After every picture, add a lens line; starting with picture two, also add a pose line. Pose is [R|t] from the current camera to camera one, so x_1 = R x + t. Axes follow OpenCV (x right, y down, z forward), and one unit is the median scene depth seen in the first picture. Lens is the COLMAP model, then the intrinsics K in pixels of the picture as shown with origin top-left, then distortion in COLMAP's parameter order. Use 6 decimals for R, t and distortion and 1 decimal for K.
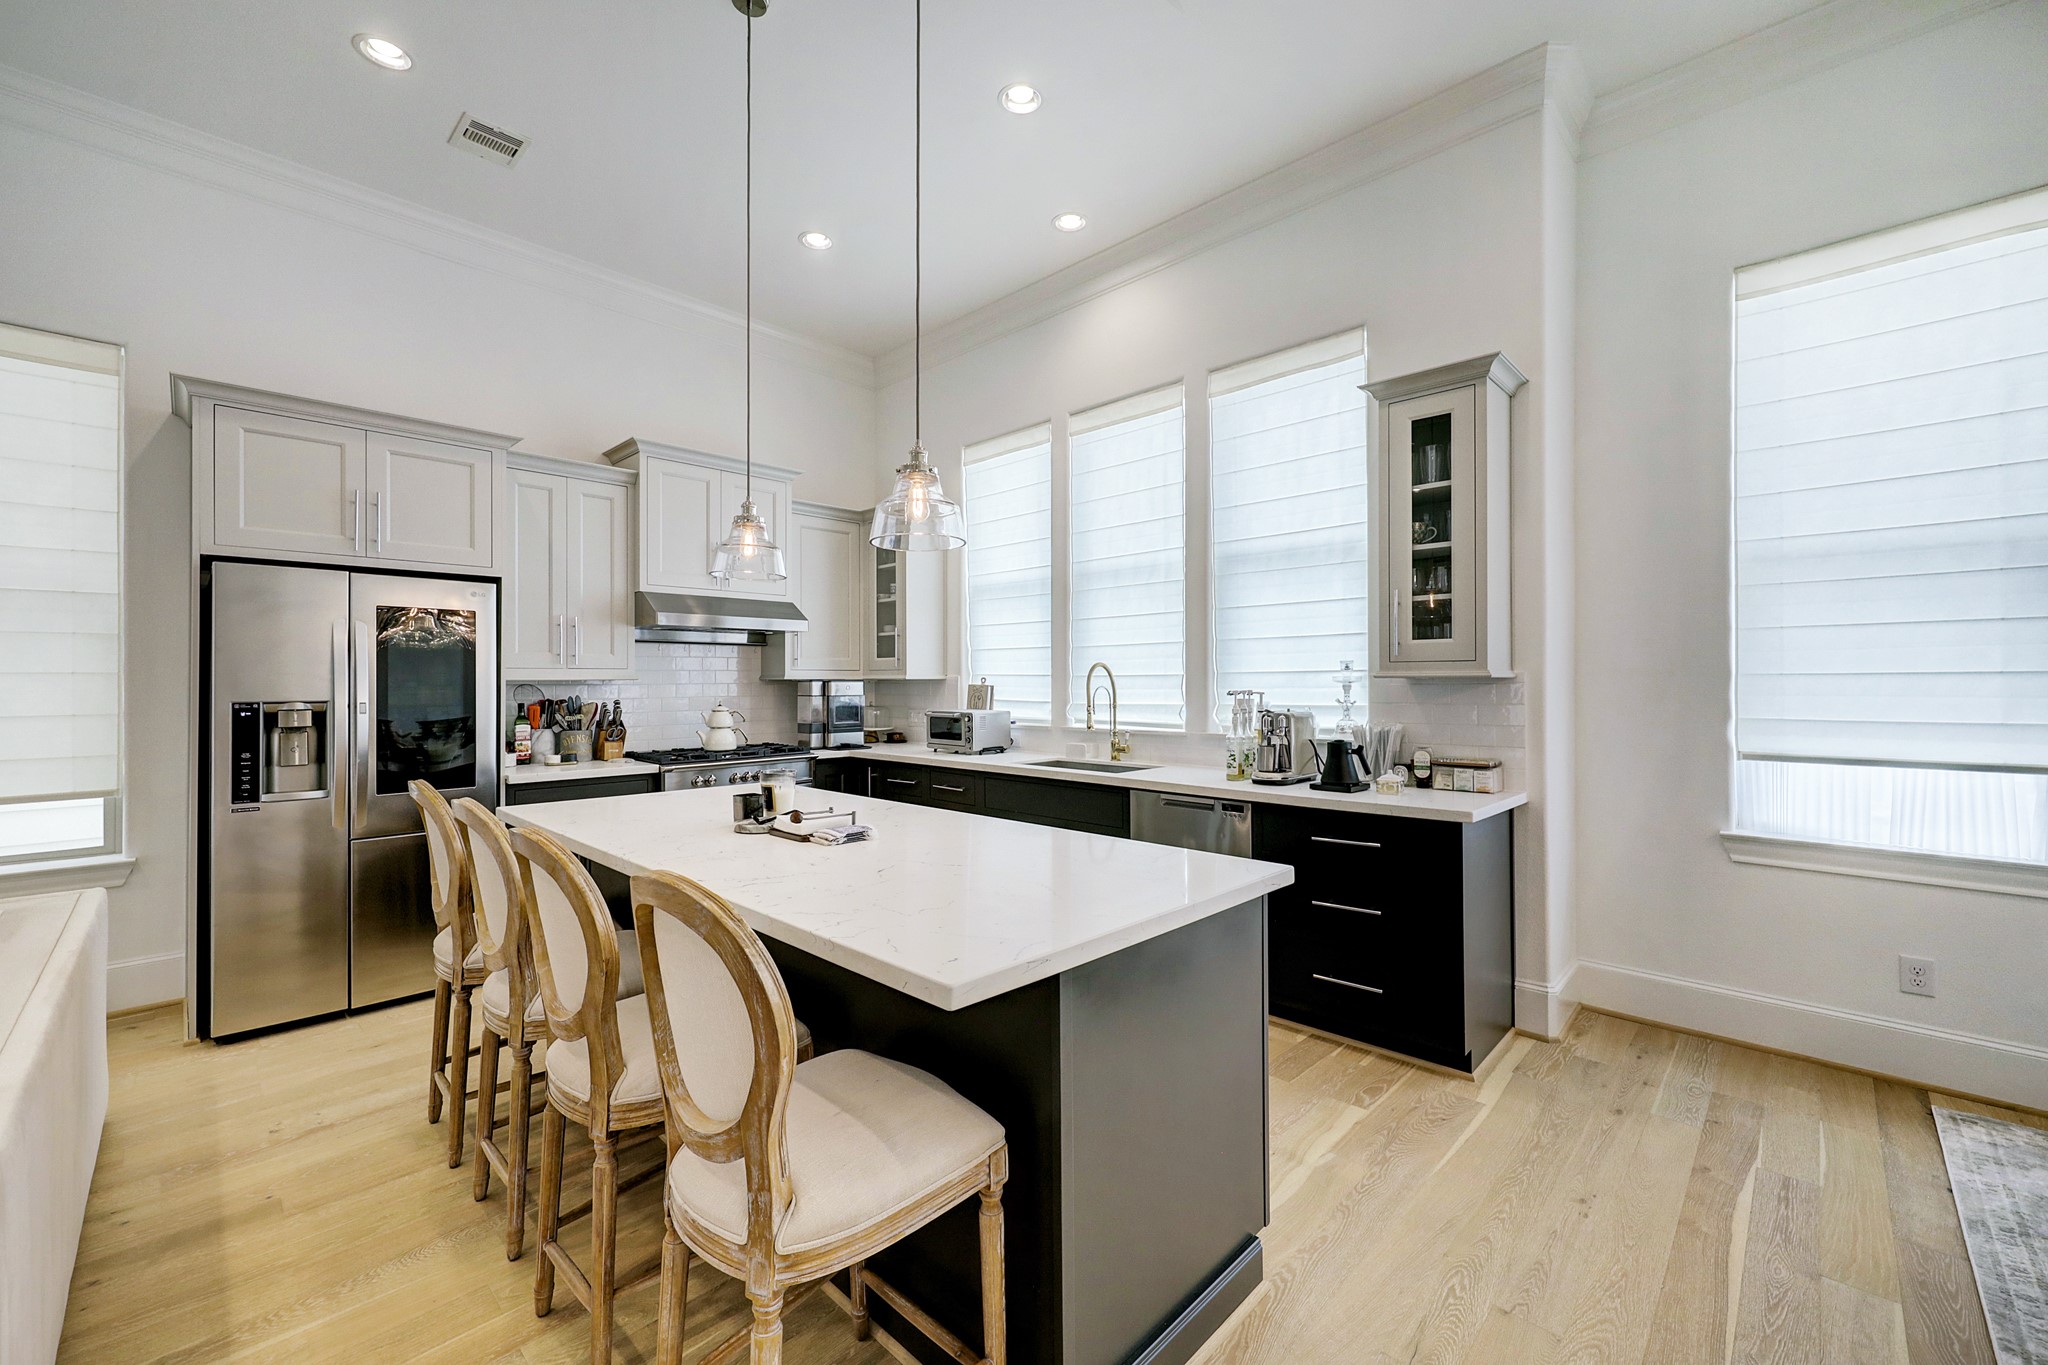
lens RADIAL K [[823.4, 0, 1018.8], [0, 823.4, 675.9], [0, 0, 1]] dist [0.000177, 0.000250]
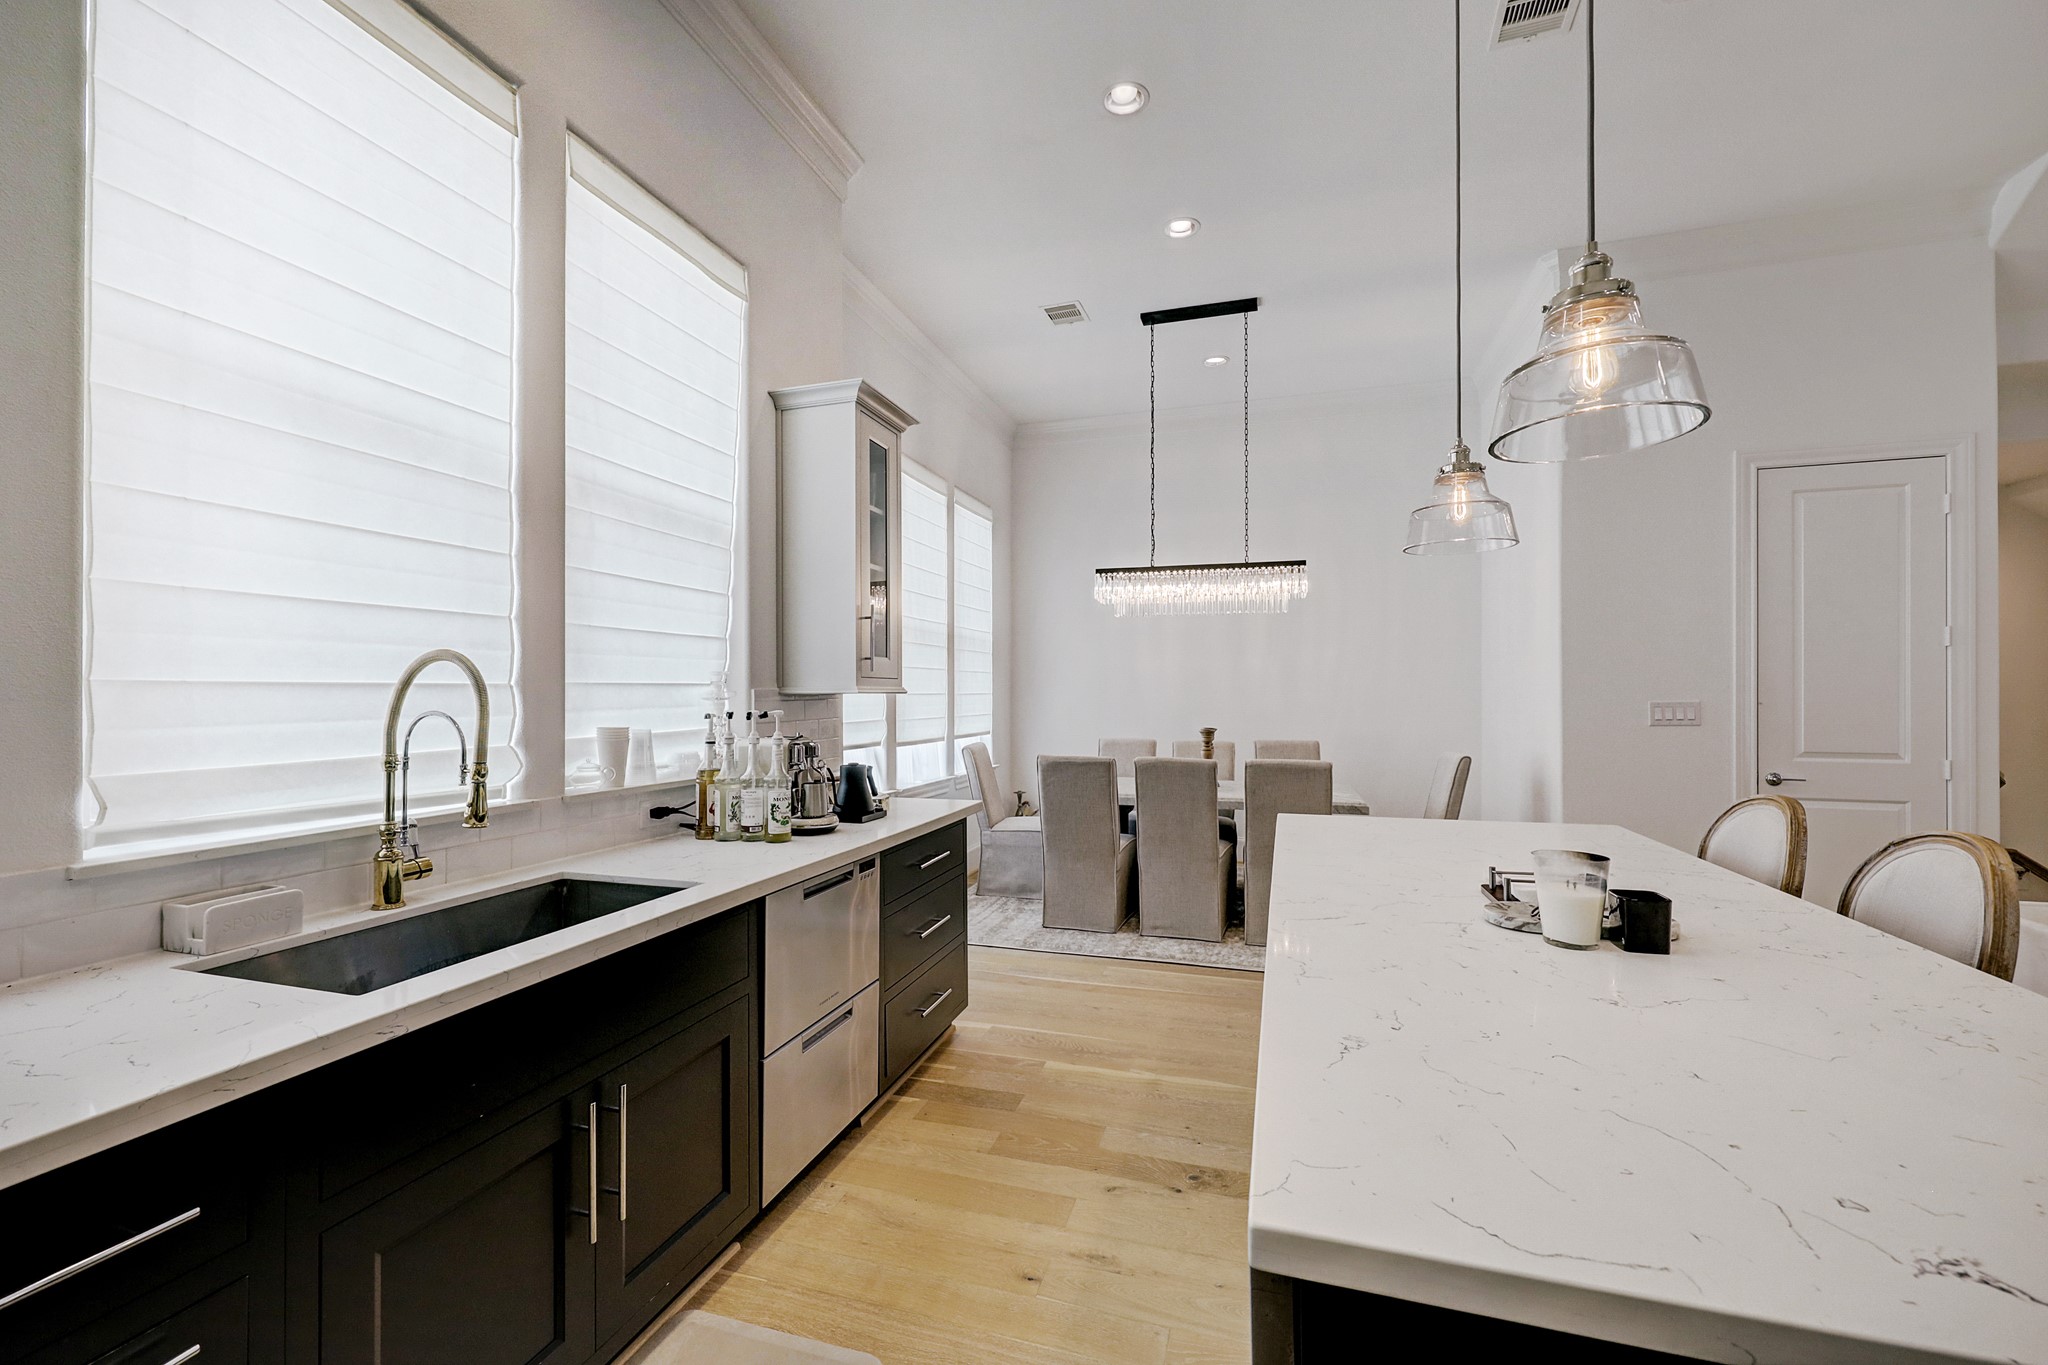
lens RADIAL K [[830.3, 0, 1015.9], [0, 830.3, 691.5], [0, 0, 1]] dist [-0.001889, -0.000436]
pose [[-0.450112, 0.007685, 0.892939, -0.464551], [-0.000734, 0.999959, -0.008976, 0.007960], [-0.892972, -0.004695, -0.450088, 1.183755]]
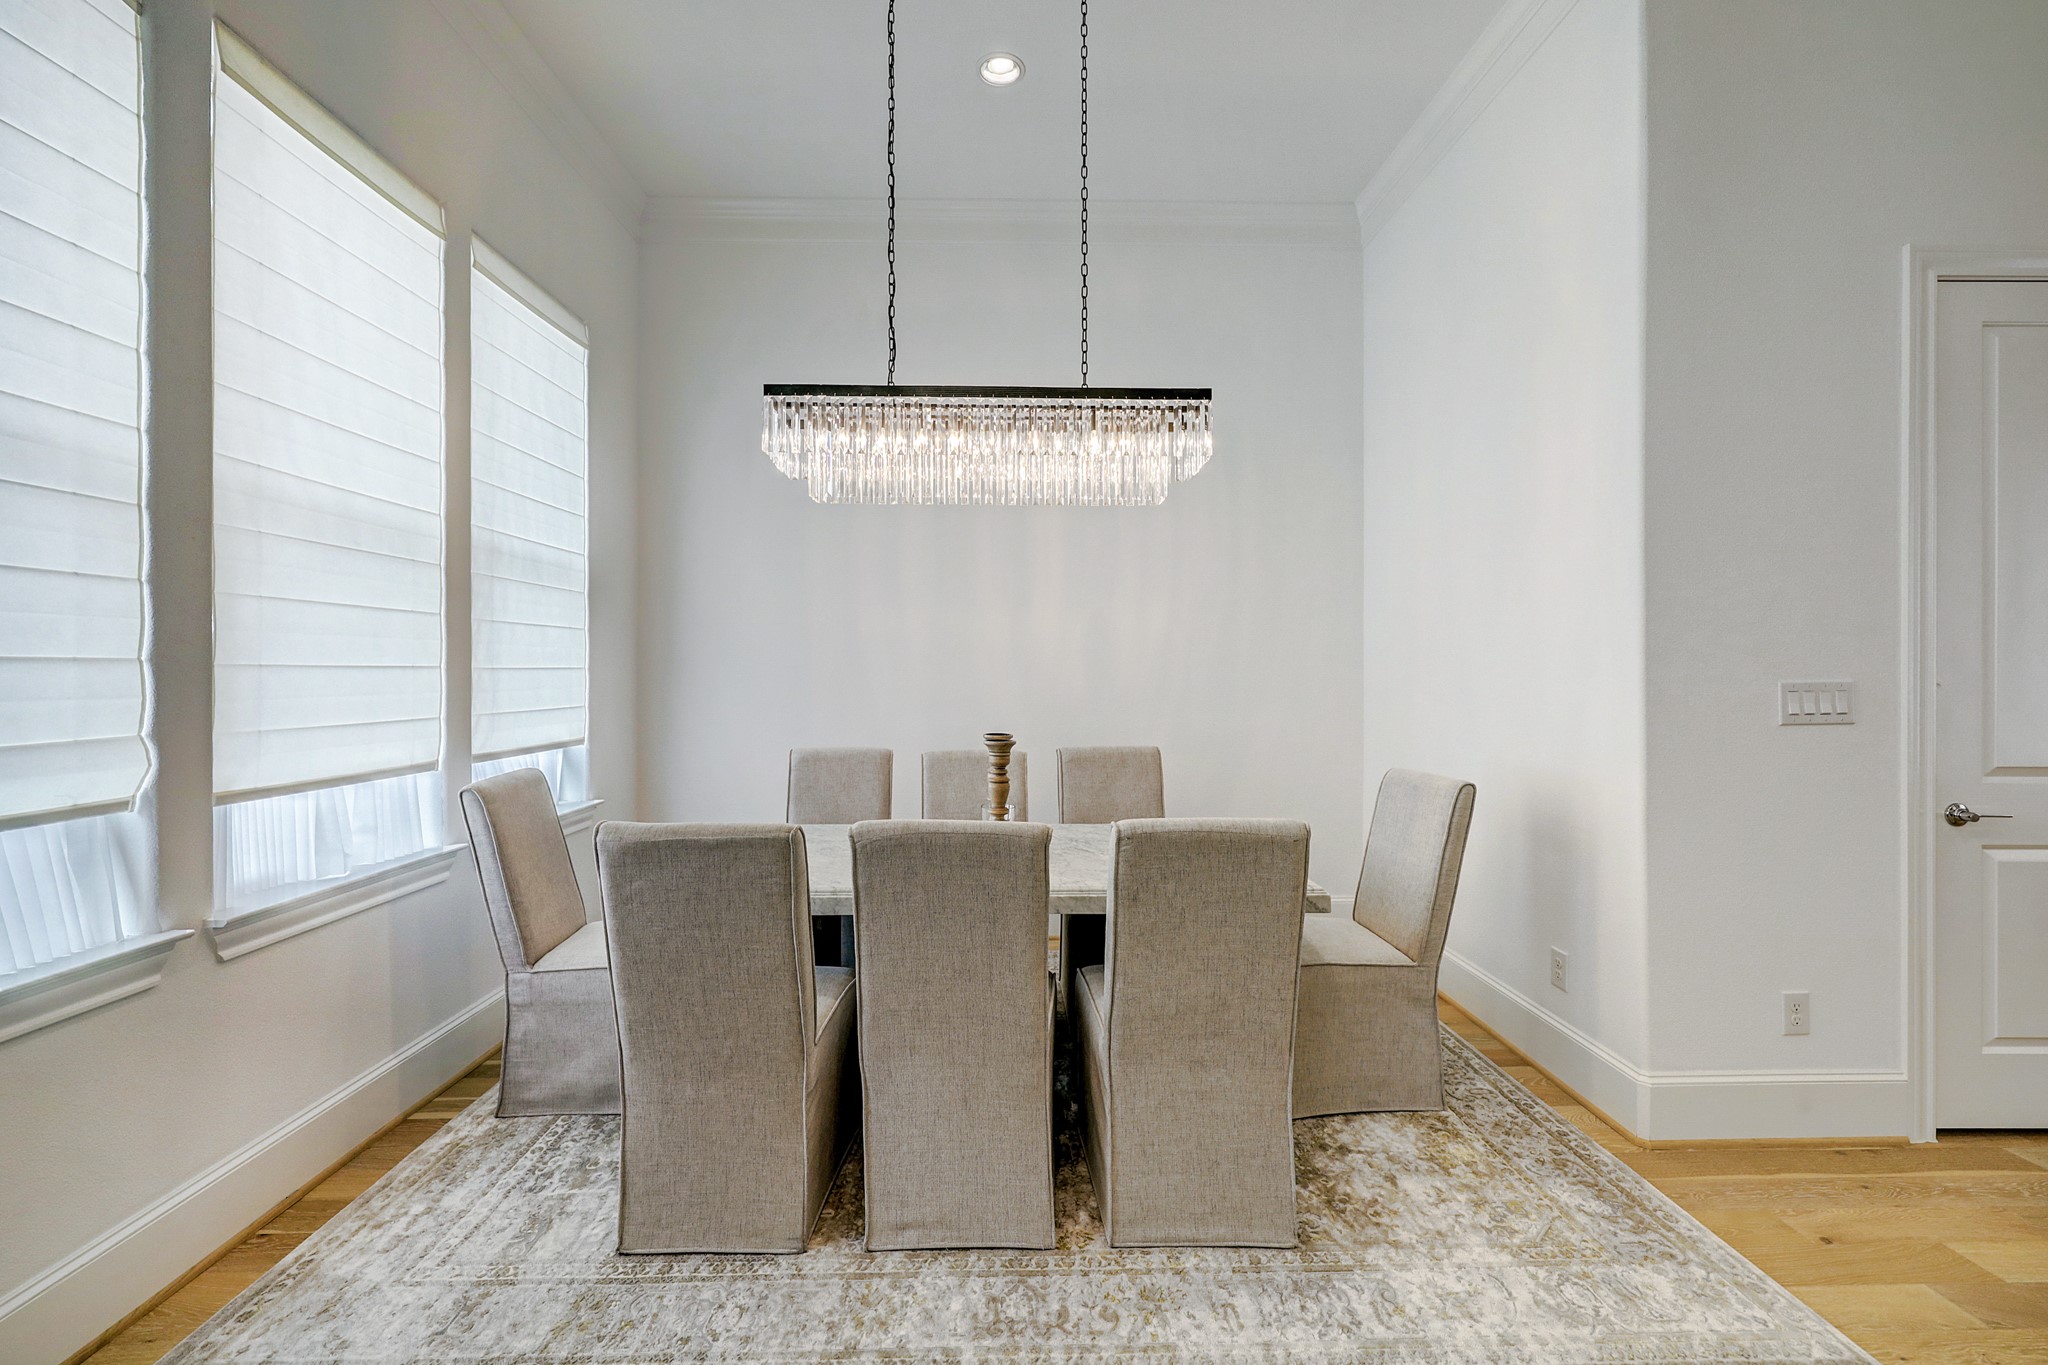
lens RADIAL K [[832.1, 0, 1014.7], [0, 832.1, 675.5], [0, 0, 1]] dist [0.000391, 0.000019]
pose [[-0.713944, 0.002924, 0.700197, 0.186091], [0.000841, 0.999994, -0.003319, 0.007502], [-0.700202, -0.001781, -0.713942, 0.725063]]
